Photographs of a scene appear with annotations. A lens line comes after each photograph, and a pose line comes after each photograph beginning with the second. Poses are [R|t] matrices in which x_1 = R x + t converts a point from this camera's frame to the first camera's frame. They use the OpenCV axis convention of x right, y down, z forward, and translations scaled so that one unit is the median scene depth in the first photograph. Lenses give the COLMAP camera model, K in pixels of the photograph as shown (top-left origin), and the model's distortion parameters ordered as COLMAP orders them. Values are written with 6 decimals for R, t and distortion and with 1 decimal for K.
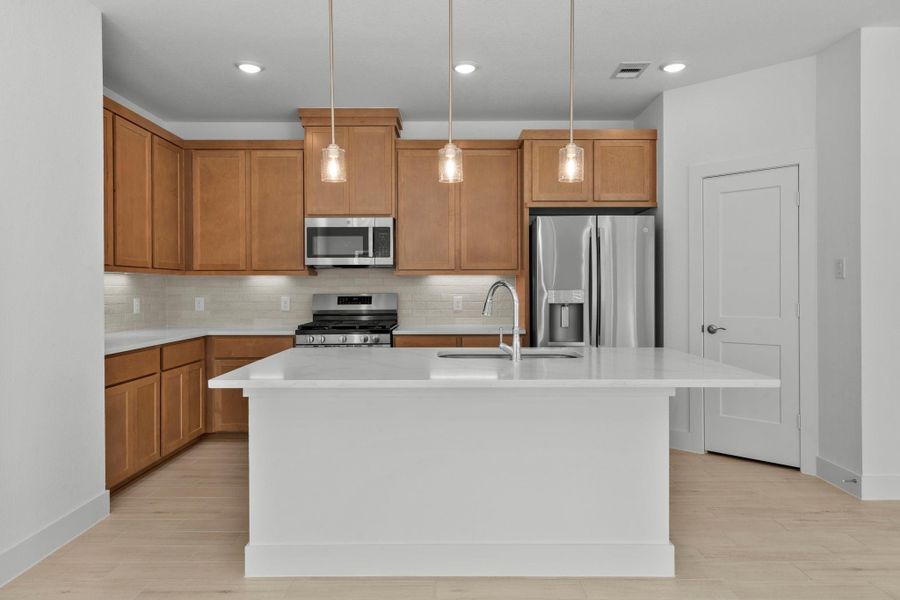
lens RADIAL K [[563.2, 0, 445.2], [0, 563.2, 299.7], [0, 0, 1]] dist [-0.004013, -0.000529]
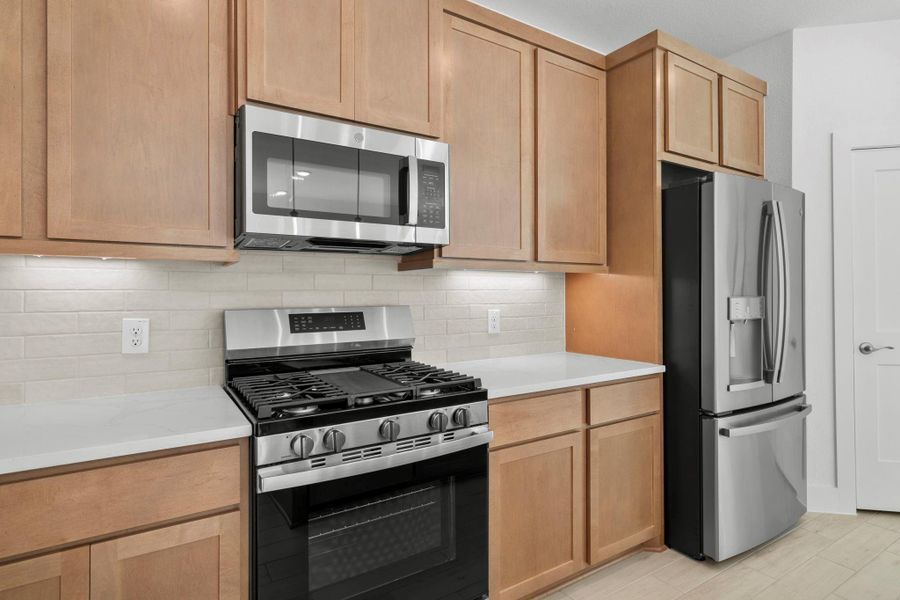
lens RADIAL K [[478.5, 0, 448.9], [0, 478.5, 292.0], [0, 0, 1]] dist [-0.001170, 0.000322]
pose [[0.840213, 0.002382, 0.542252, -0.308309], [0.011646, 0.999680, -0.022437, -0.014184], [-0.542132, 0.025167, 0.839916, 0.668494]]
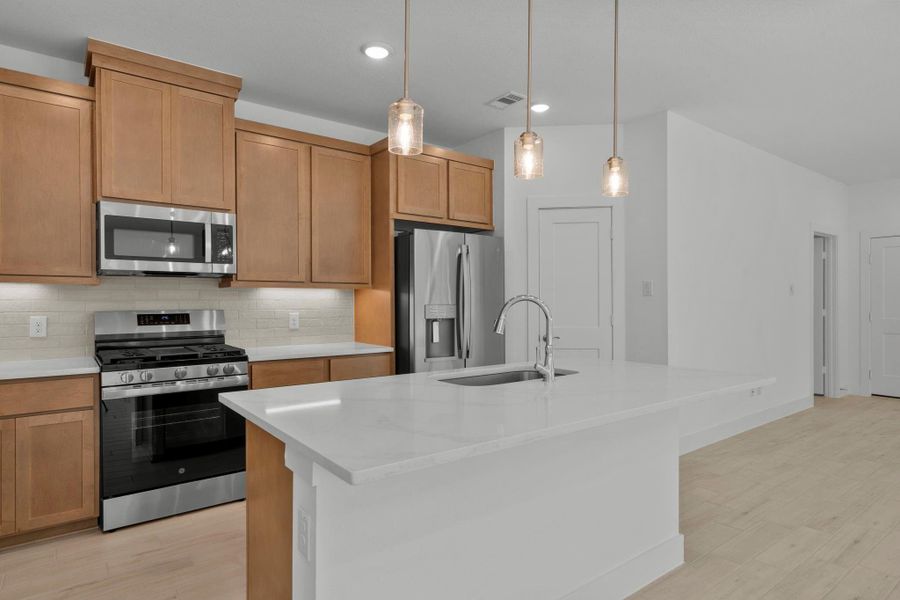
lens RADIAL K [[516.0, 0, 452.1], [0, 516.0, 305.9], [0, 0, 1]] dist [0.003995, 0.001273]
pose [[0.788379, -0.002299, 0.615186, -0.300858], [0.012098, 0.999858, -0.011767, -0.004457], [-0.615071, 0.016719, 0.788294, 0.241358]]
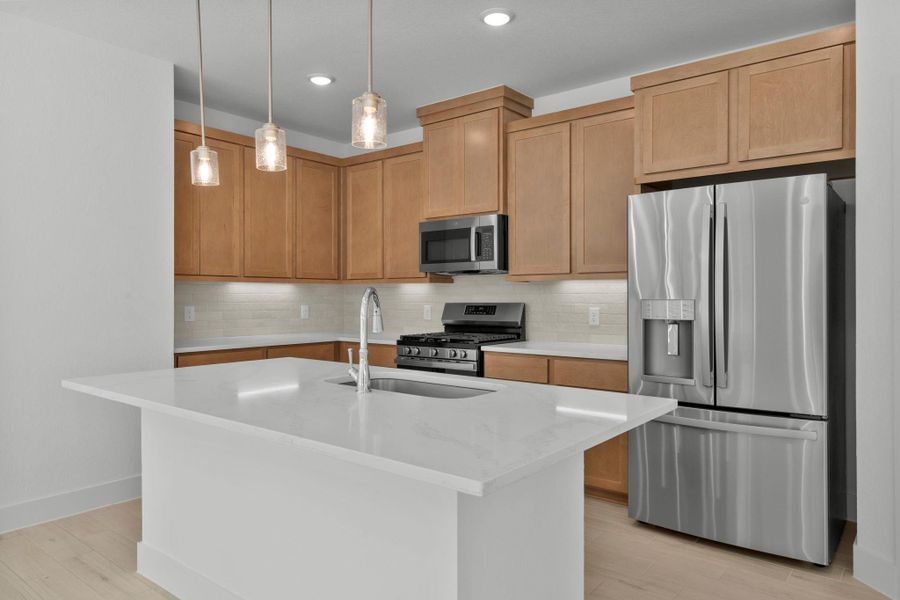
lens RADIAL K [[587.5, 0, 450.0], [0, 587.5, 300.0], [0, 0, 1]] dist [0.006136, 0.001950]
pose [[0.782911, 0.006112, -0.622103, 0.407988], [-0.015775, 0.999825, -0.010029, -0.005316], [0.621933, 0.017666, 0.782871, 0.258042]]
